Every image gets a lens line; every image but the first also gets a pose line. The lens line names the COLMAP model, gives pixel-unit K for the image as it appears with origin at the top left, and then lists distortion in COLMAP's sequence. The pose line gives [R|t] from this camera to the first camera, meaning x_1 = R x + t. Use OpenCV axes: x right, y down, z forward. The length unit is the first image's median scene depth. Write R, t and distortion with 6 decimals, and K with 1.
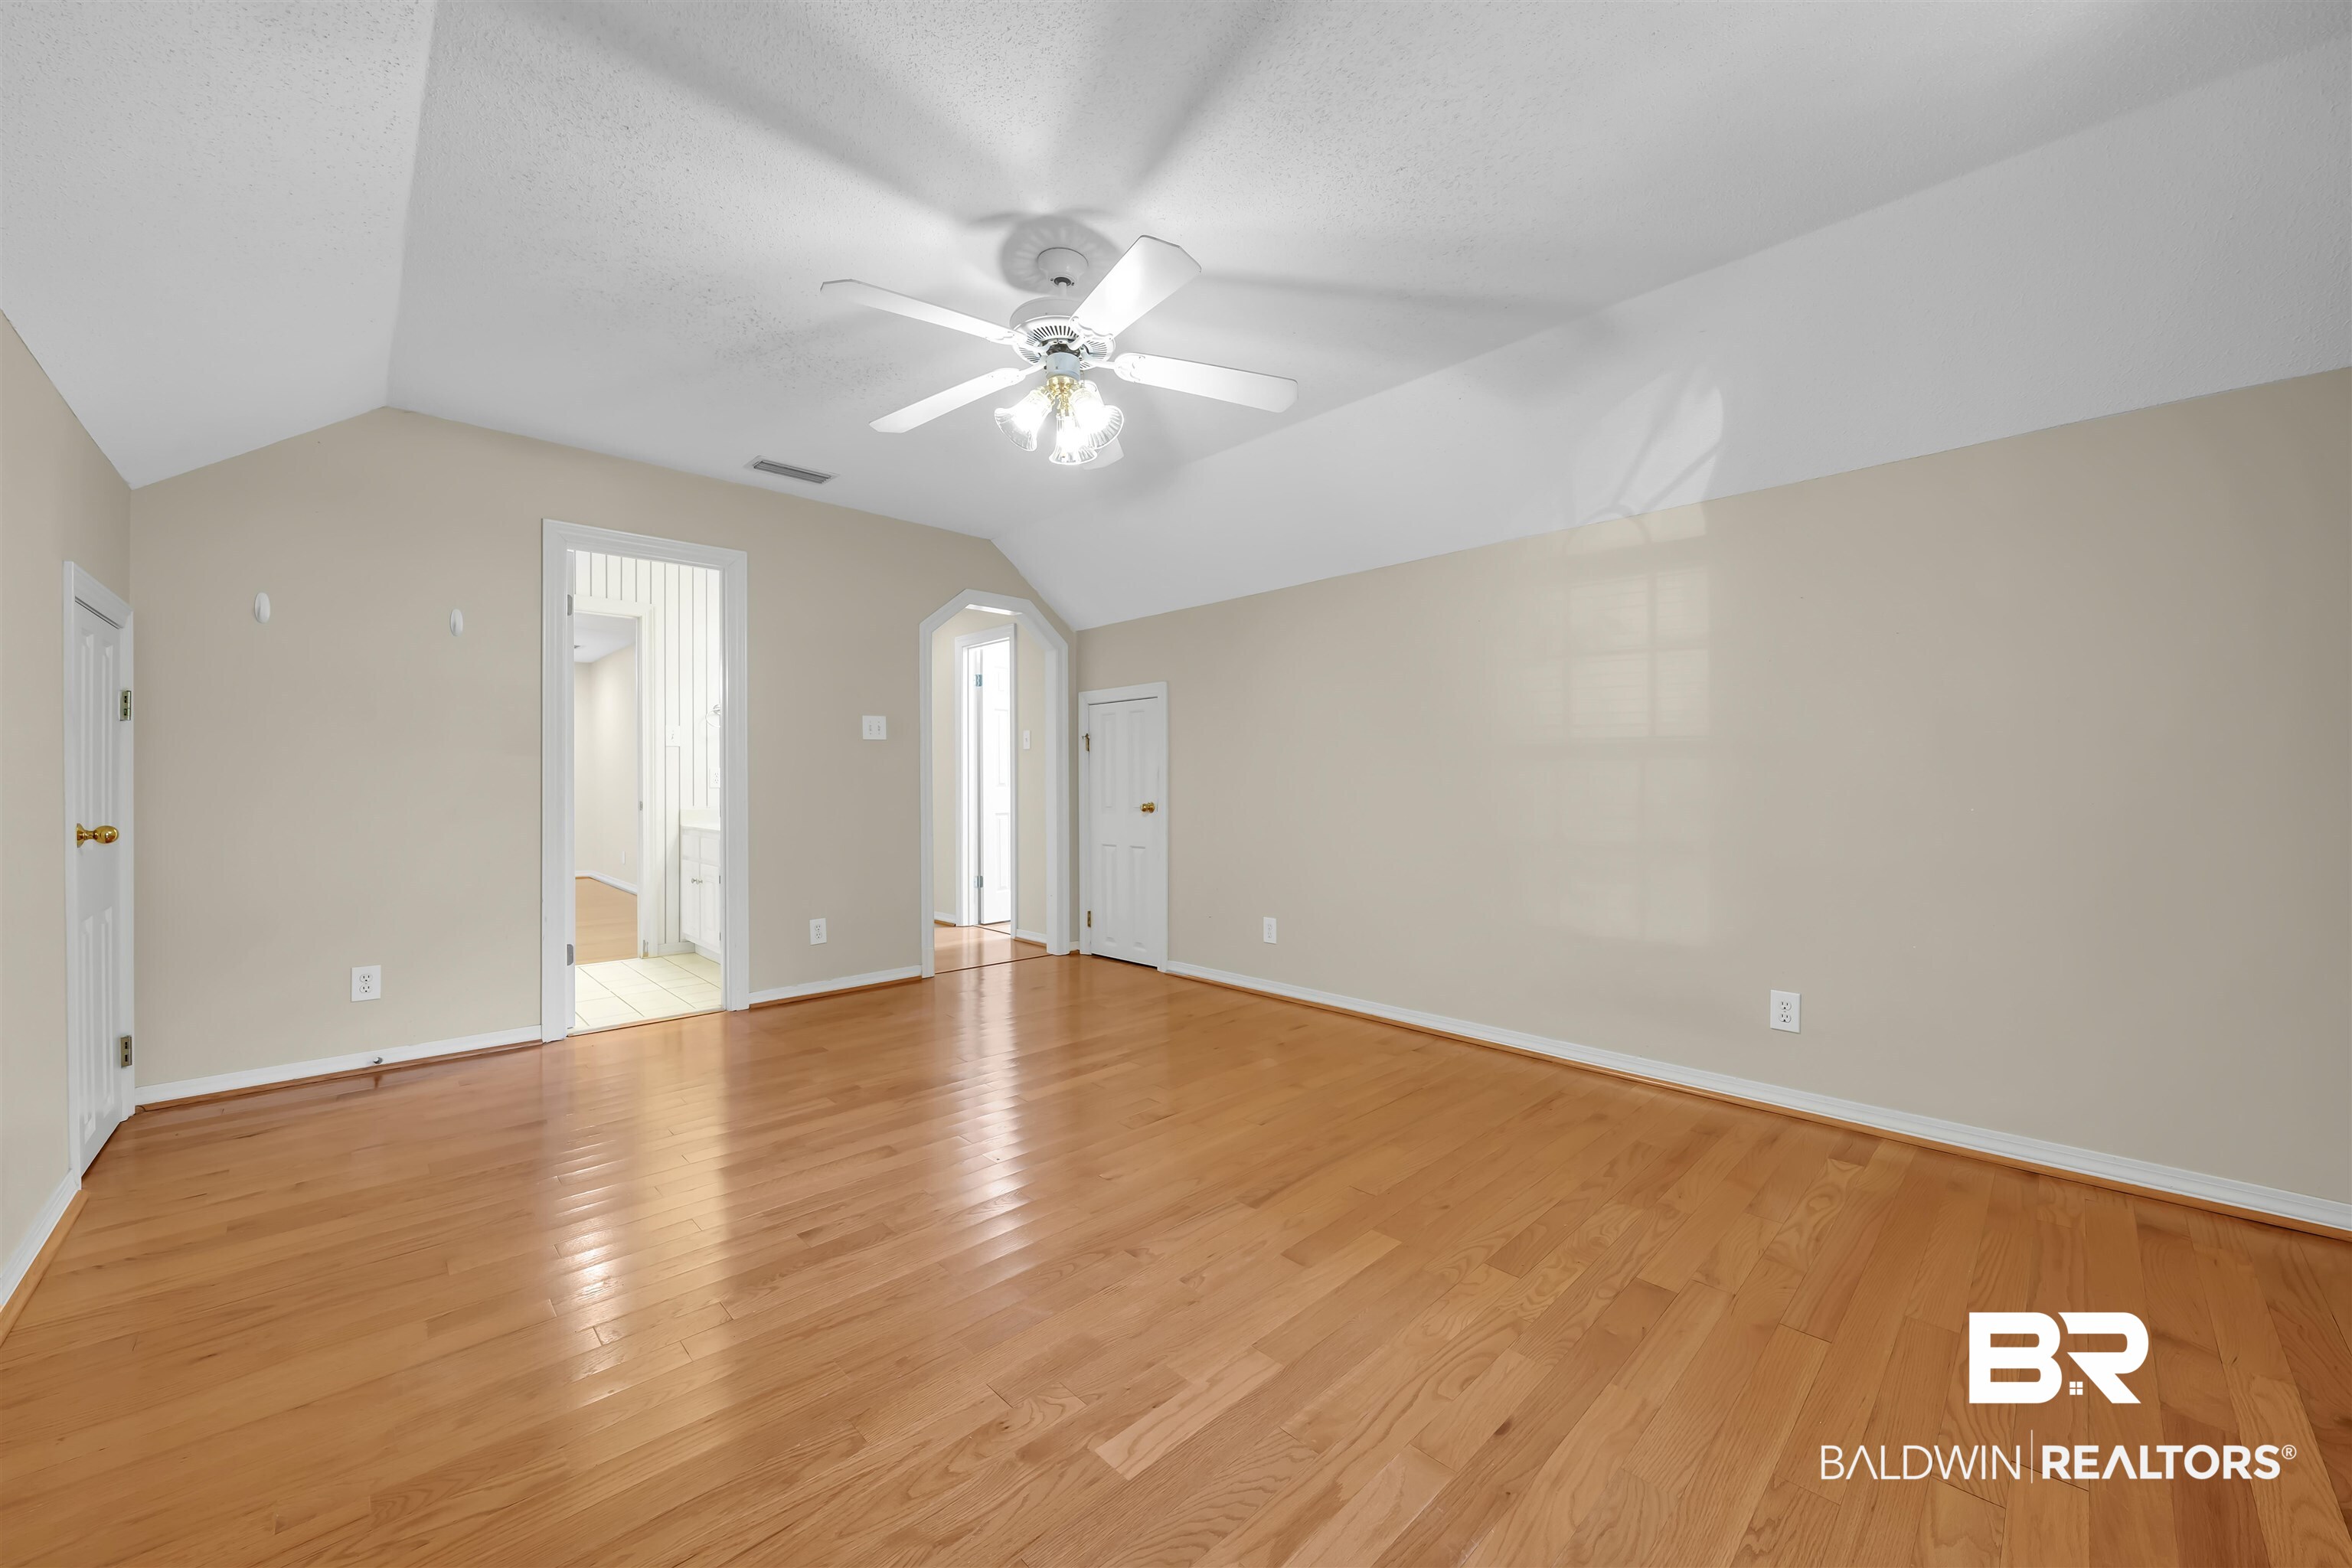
lens RADIAL K [[874.1, 0, 1178.9], [0, 874.1, 782.4], [0, 0, 1]] dist [-0.000774, -0.000014]
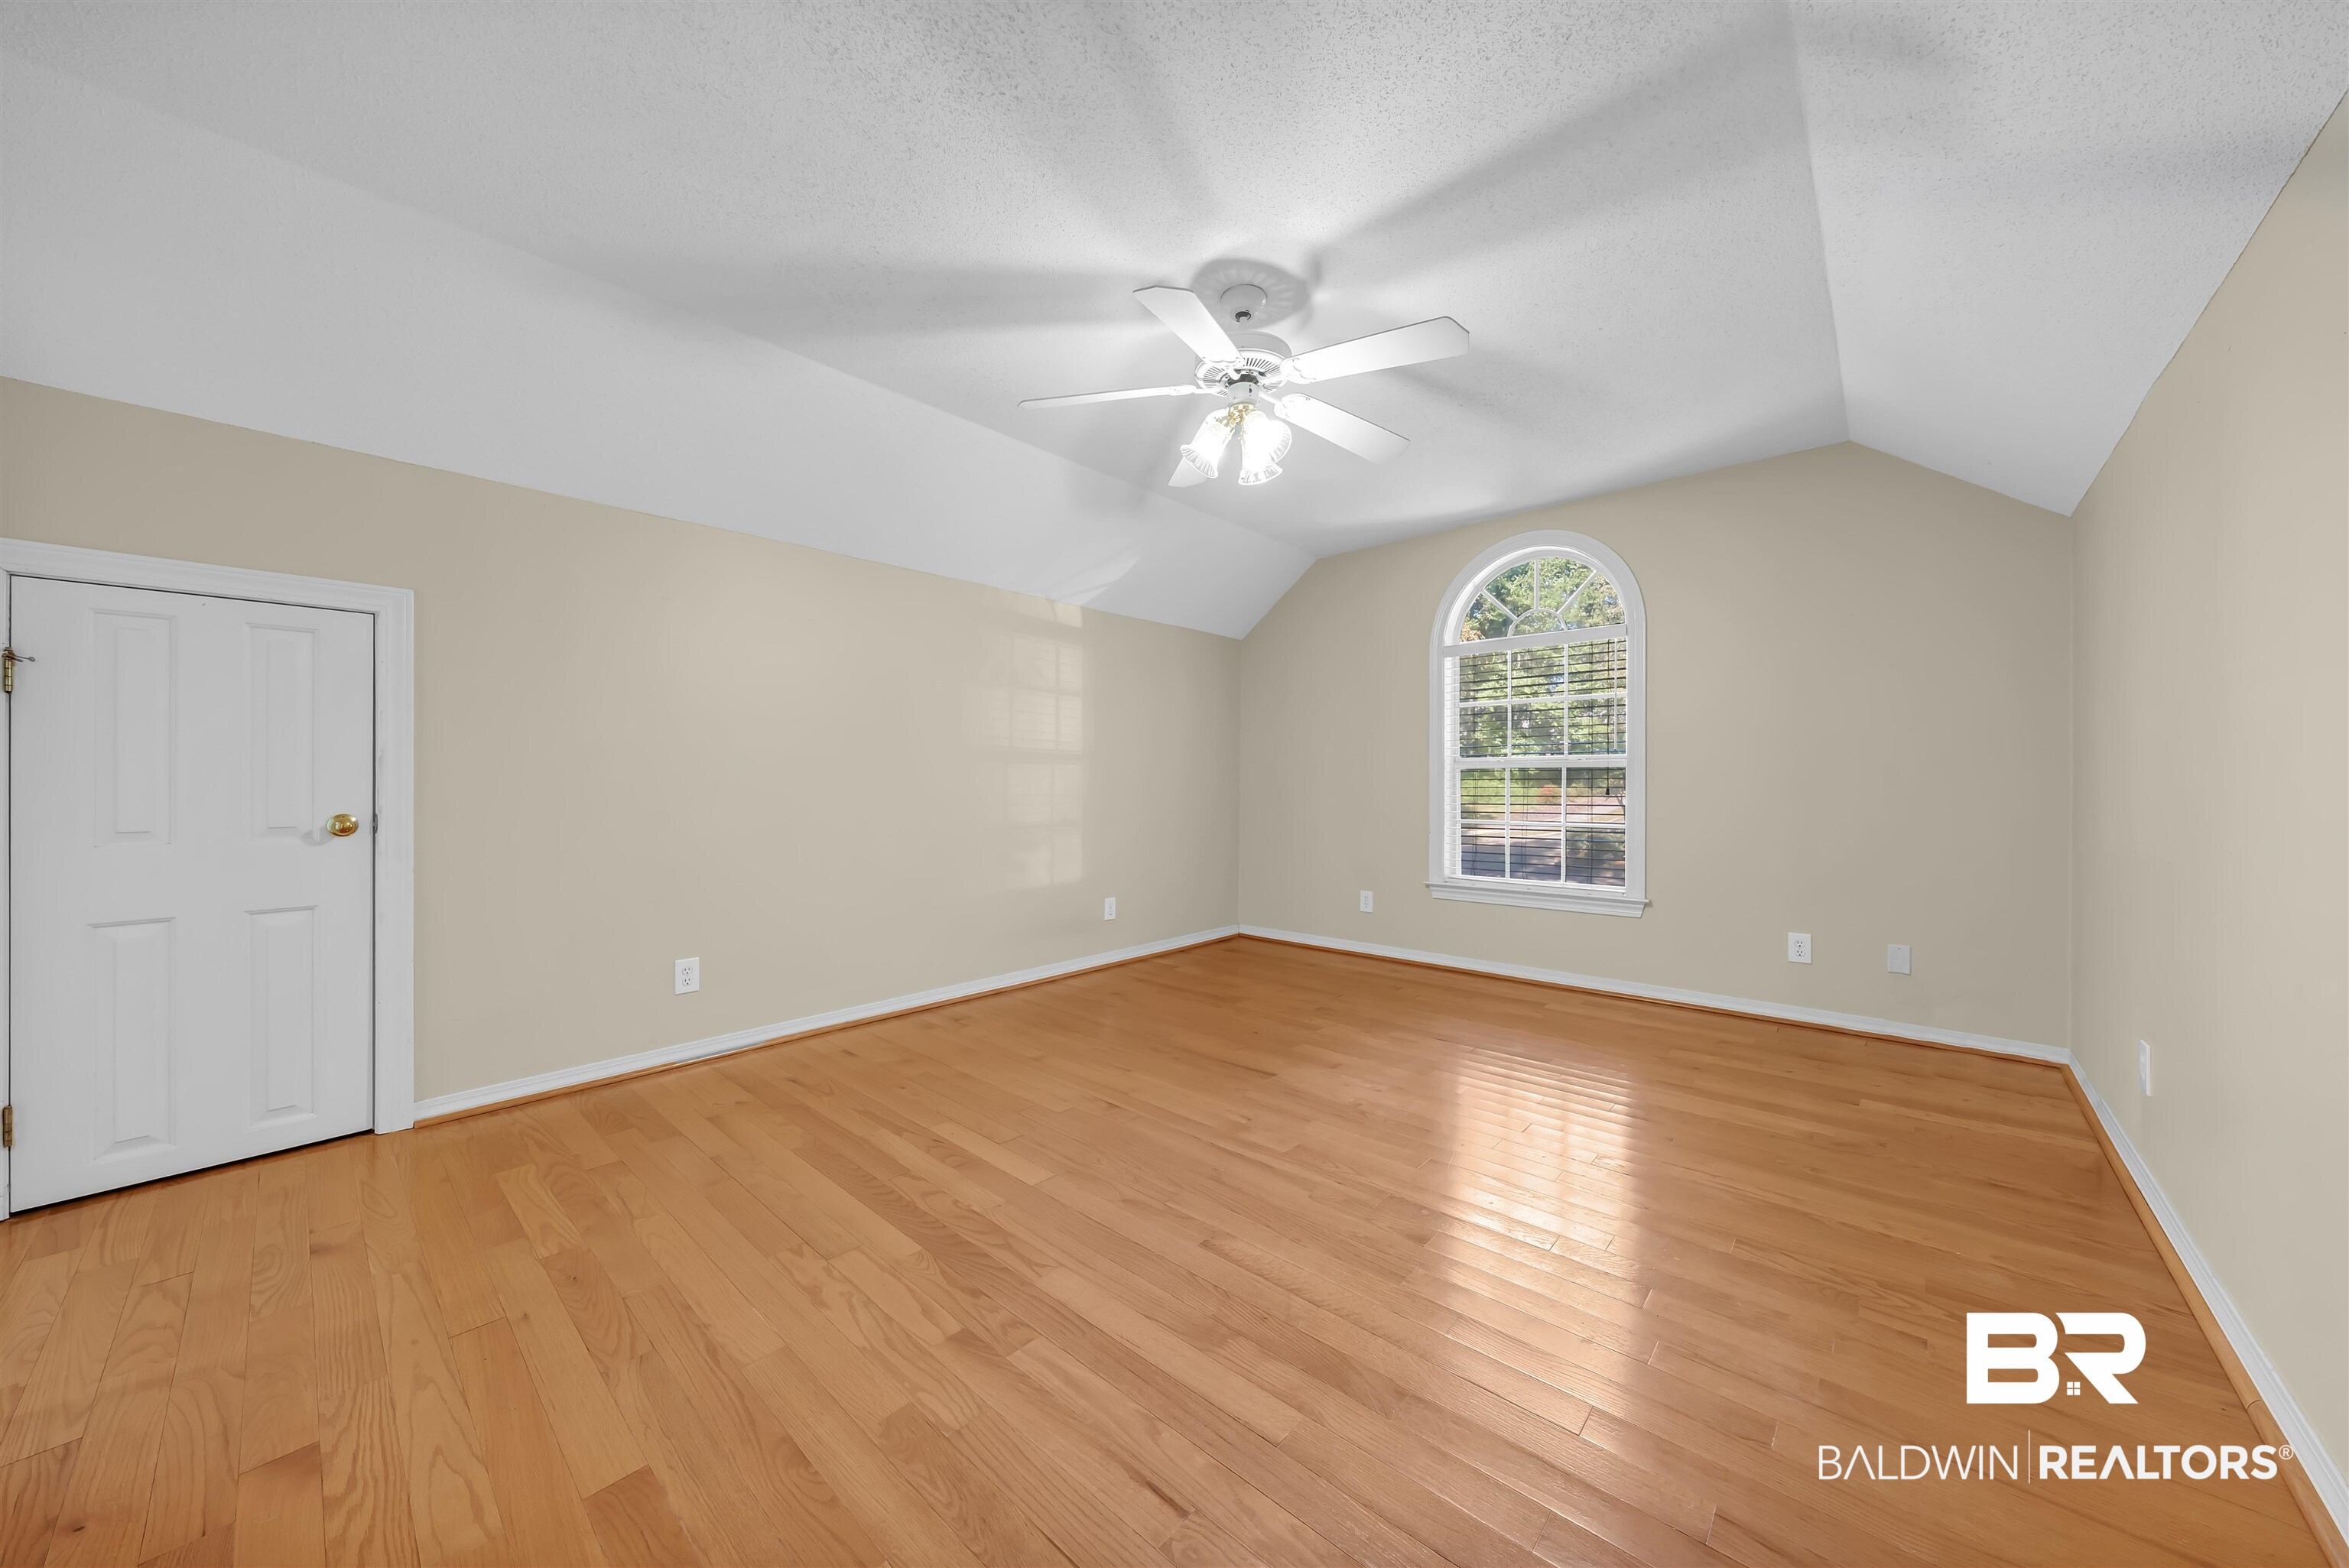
lens RADIAL K [[815.2, 0, 1174.5], [0, 815.2, 783.1], [0, 0, 1]] dist [-0.001277, 0.000019]
pose [[-0.073080, 0.000816, 0.997326, -0.909672], [-0.002200, 0.999997, -0.000980, 0.006201], [-0.997324, -0.002265, -0.073078, 0.929181]]
